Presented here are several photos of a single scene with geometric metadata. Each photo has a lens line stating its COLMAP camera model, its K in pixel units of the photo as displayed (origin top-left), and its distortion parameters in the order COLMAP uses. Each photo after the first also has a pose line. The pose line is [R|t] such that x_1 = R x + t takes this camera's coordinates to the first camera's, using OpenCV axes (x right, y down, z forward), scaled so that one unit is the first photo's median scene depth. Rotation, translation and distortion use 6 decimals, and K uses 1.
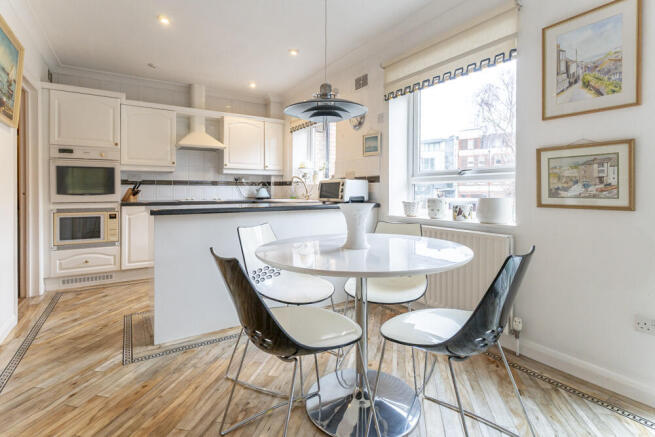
lens RADIAL K [[321.9, 0, 330.8], [0, 321.9, 189.3], [0, 0, 1]] dist [0.013946, -0.000185]
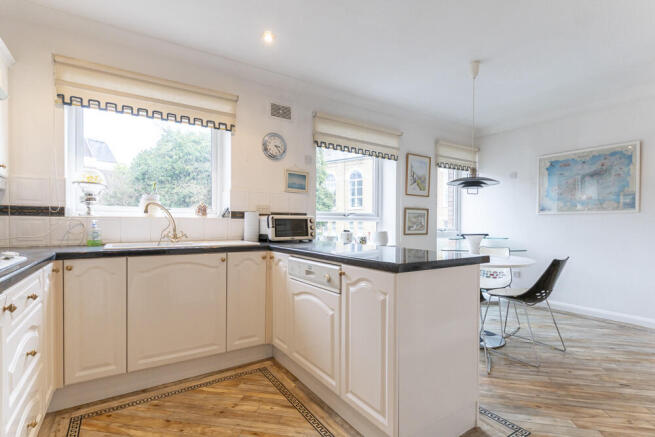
lens RADIAL K [[321.9, 0, 327.8], [0, 321.9, 224.3], [0, 0, 1]] dist [0.013946, -0.000185]
pose [[-0.013692, 0.000842, 0.999906, -1.547233], [-0.008355, 0.999965, -0.000956, -0.010666], [-0.999871, -0.008367, -0.013685, 1.606723]]
